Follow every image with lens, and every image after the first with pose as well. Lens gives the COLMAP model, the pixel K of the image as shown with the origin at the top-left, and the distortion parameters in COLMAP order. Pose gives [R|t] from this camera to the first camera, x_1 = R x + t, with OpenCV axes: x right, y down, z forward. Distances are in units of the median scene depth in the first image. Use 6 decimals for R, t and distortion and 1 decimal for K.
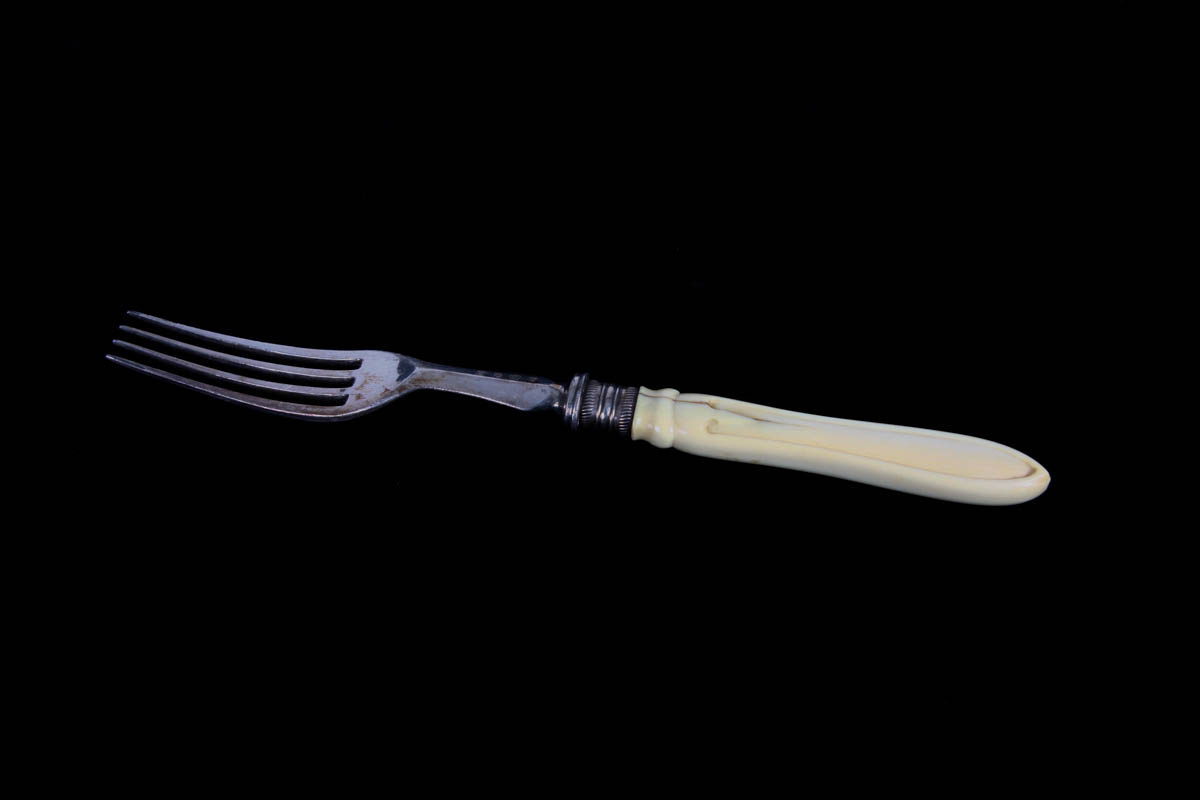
lens RADIAL K [[1762.9, 0, 599.6], [0, 1762.9, 399.6], [0, 0, 1]] dist [0.006658, 0.000000]
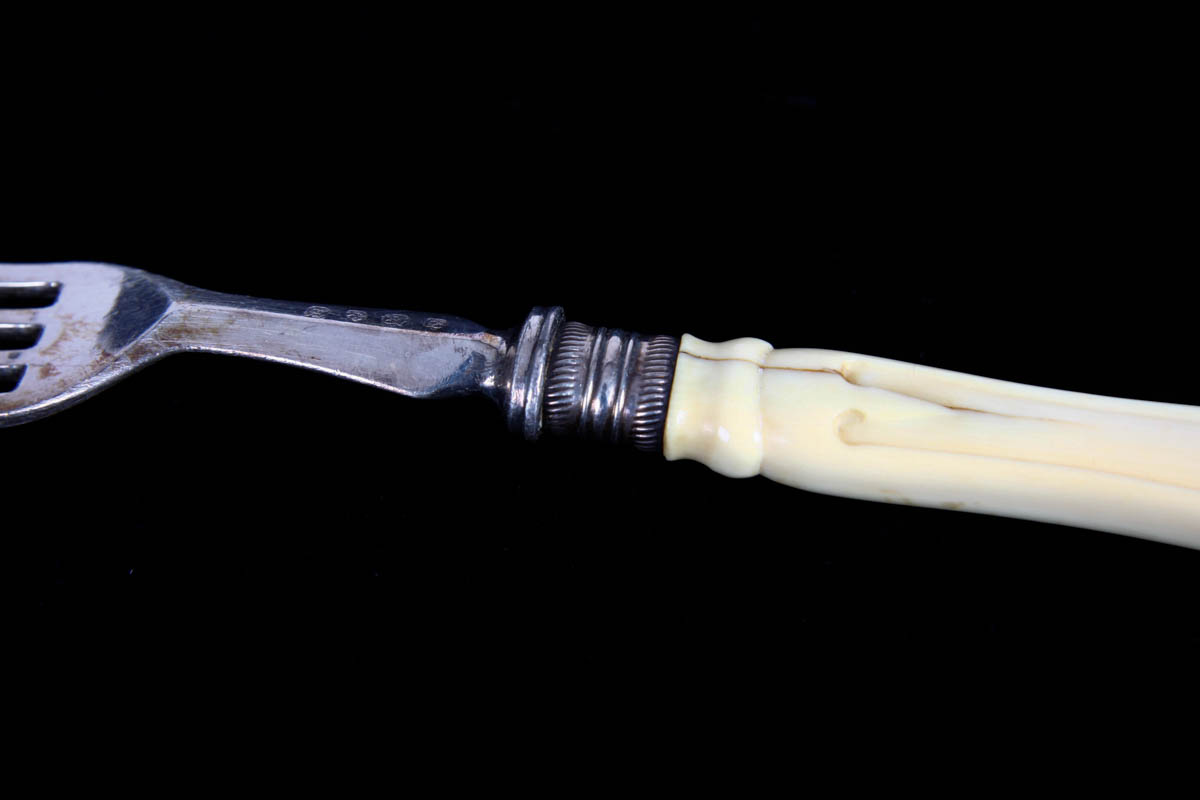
lens RADIAL K [[2844.3, 0, 600.0], [0, 2844.3, 400.7], [0, 0, 1]] dist [-0.243269, 0.000000]
pose [[0.999758, -0.021728, -0.003375, 0.004871], [0.021833, 0.999160, 0.034684, -0.016063], [0.002618, -0.034749, 0.999393, 0.300718]]
